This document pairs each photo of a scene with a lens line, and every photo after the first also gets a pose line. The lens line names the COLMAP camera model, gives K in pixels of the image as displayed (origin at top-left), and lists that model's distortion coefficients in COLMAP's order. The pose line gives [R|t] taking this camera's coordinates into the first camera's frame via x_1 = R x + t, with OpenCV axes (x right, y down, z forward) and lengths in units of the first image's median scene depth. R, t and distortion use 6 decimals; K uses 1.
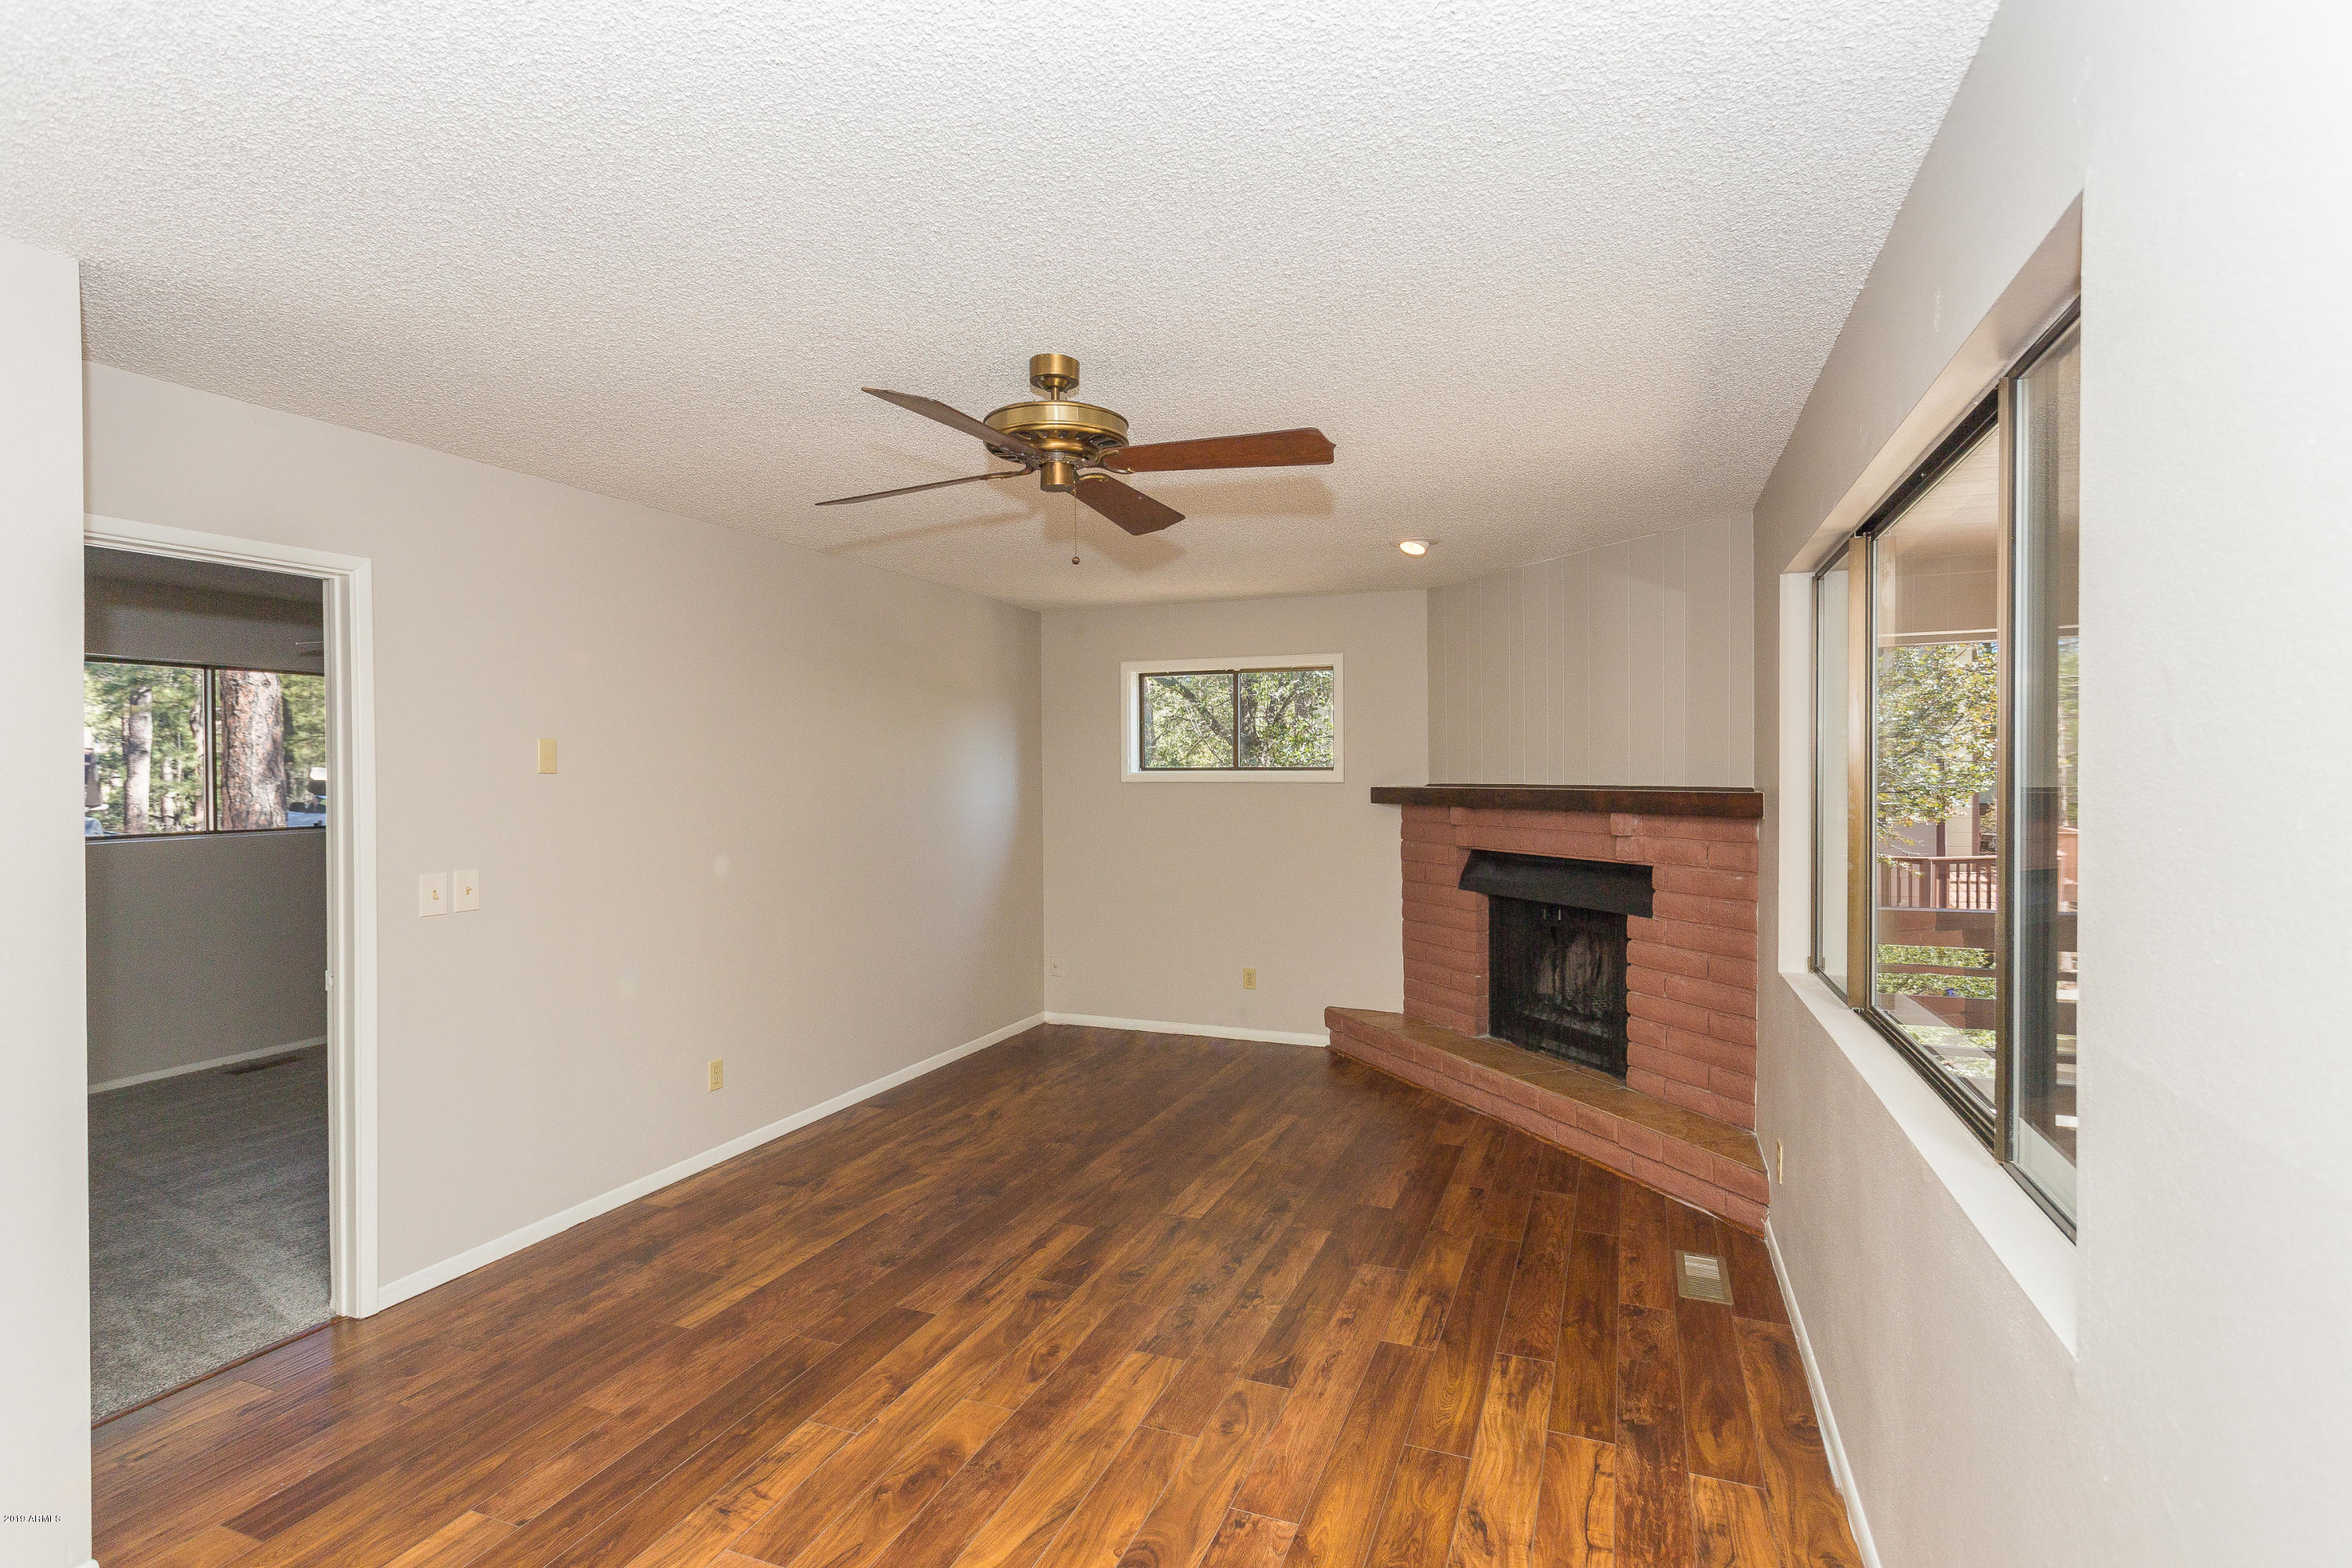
lens RADIAL K [[1107.7, 0, 1164.5], [0, 1107.7, 769.3], [0, 0, 1]] dist [0.001685, 0.000613]
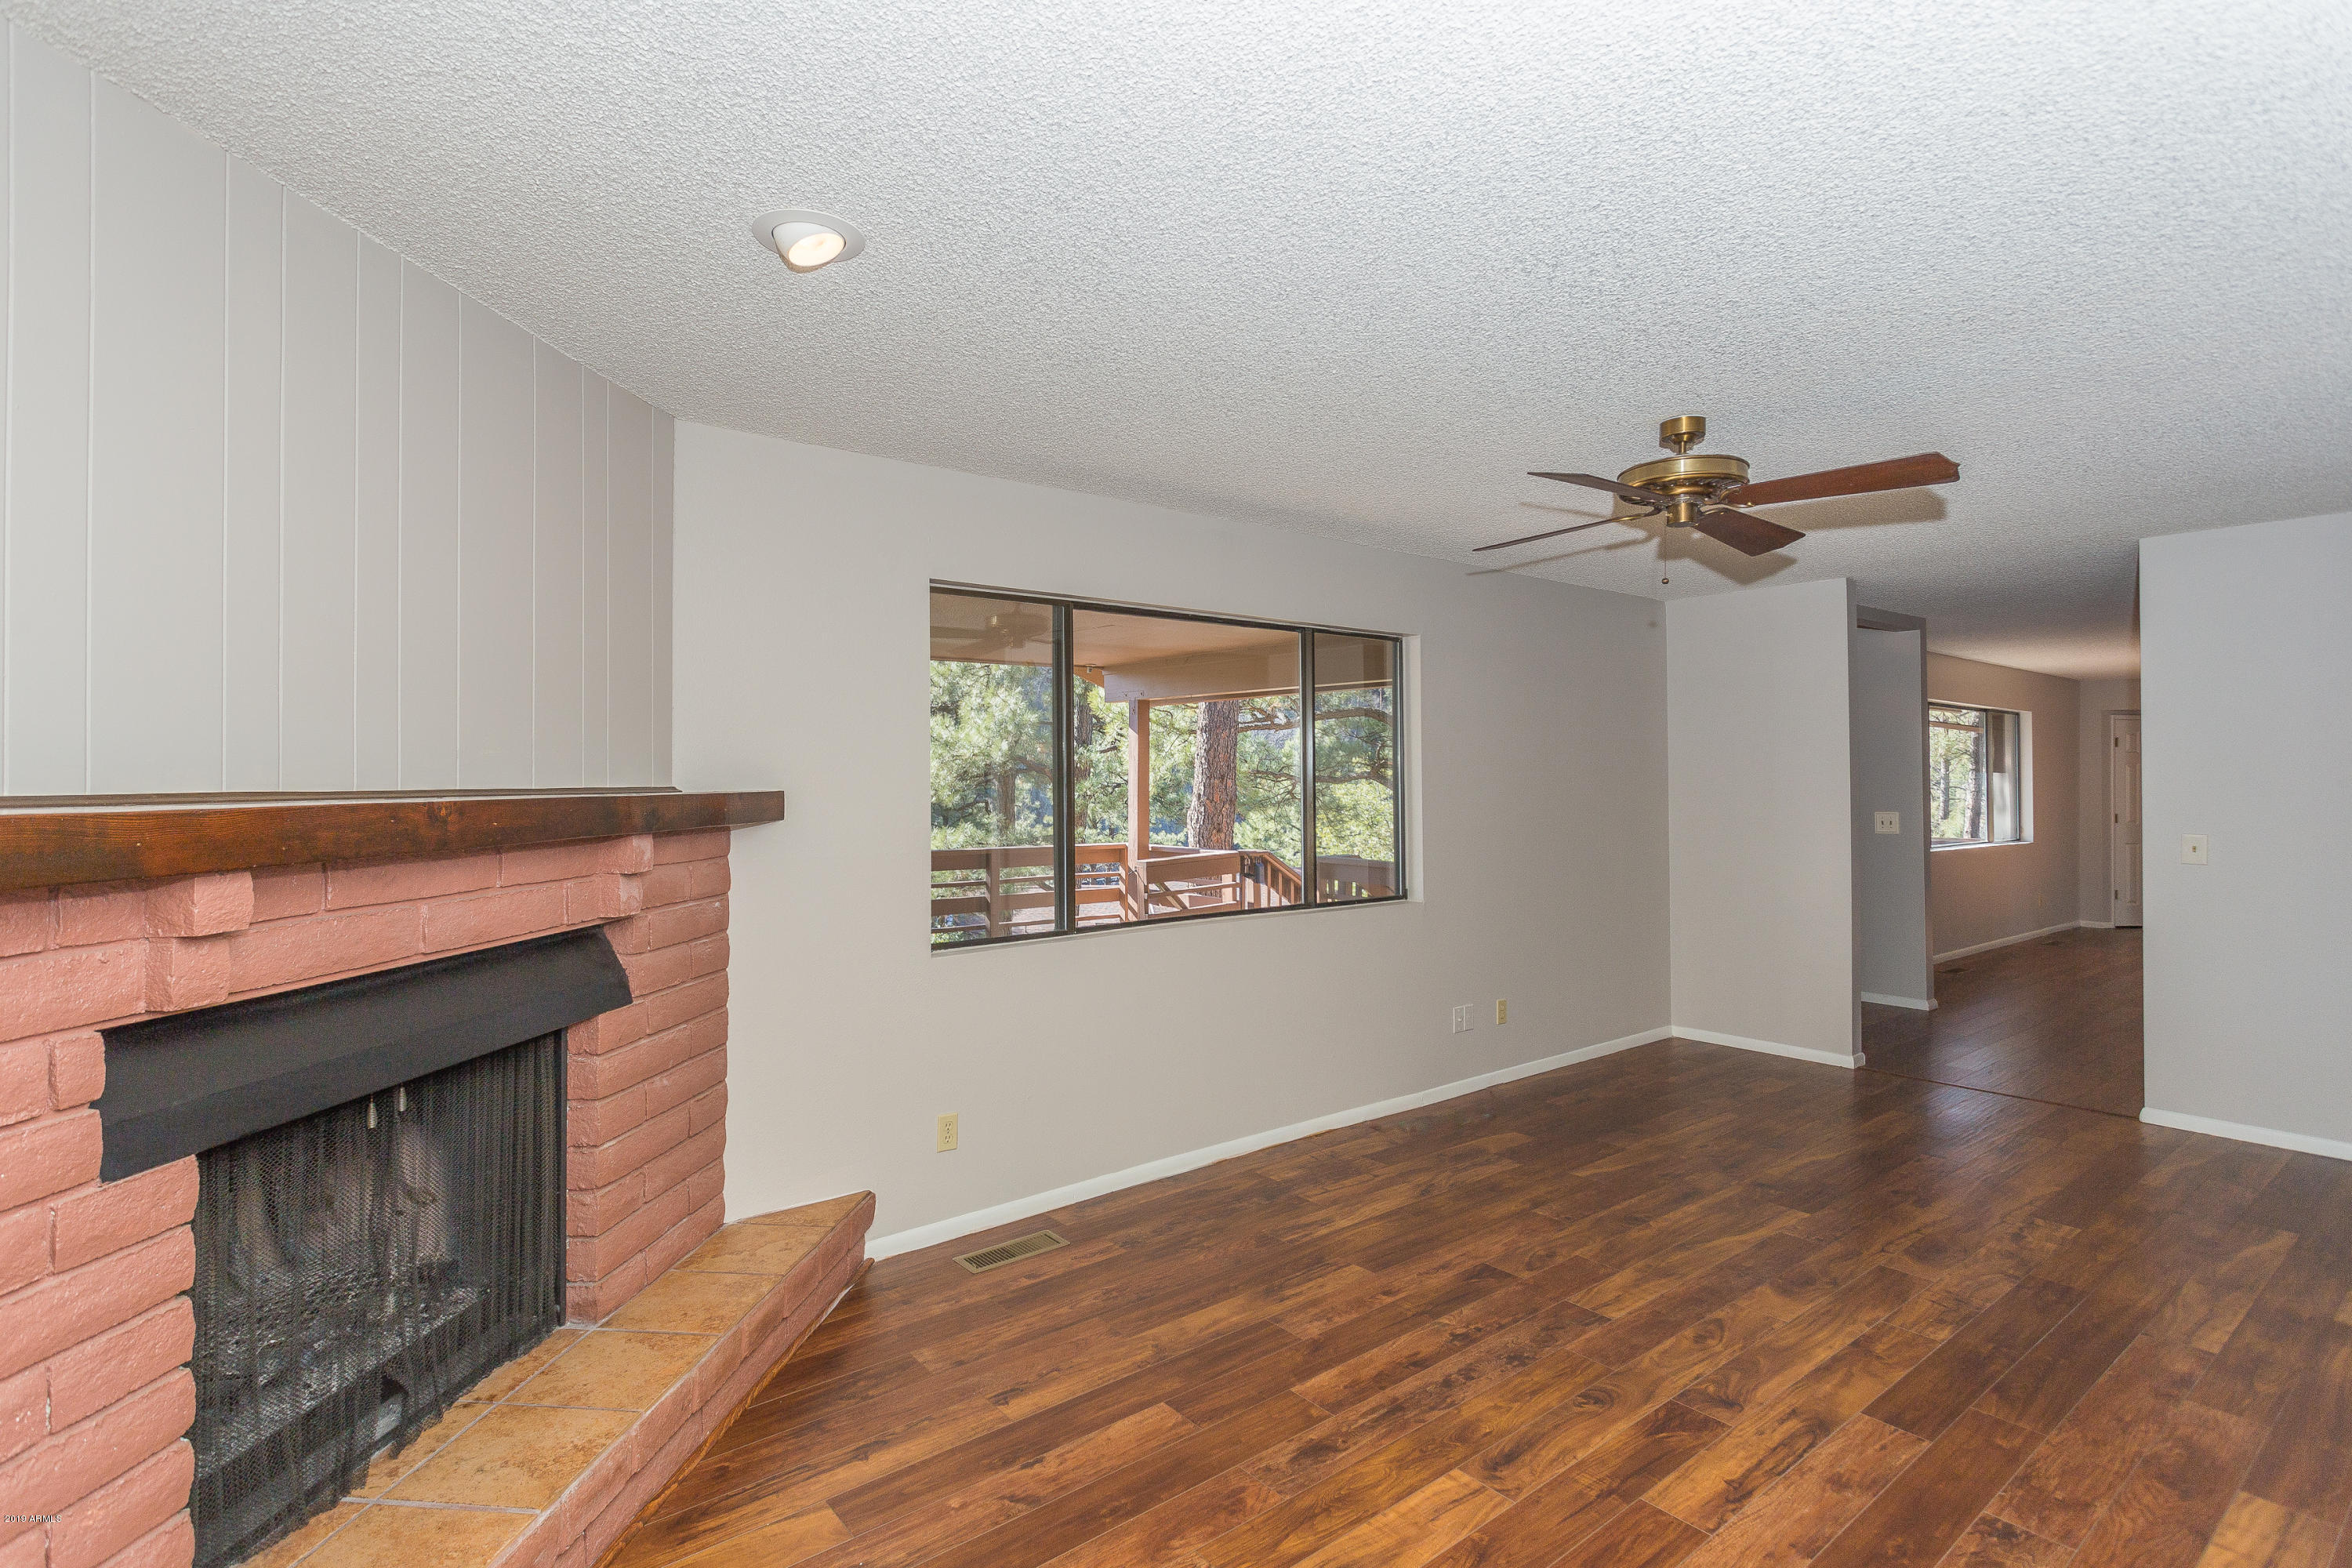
lens RADIAL K [[1107.7, 0, 1164.5], [0, 1107.7, 769.3], [0, 0, 1]] dist [0.001685, 0.000613]
pose [[-0.868987, 0.012459, 0.494678, -0.133192], [0.006641, 0.999887, -0.013517, 0.016976], [-0.494790, -0.008461, -0.868971, 1.549724]]
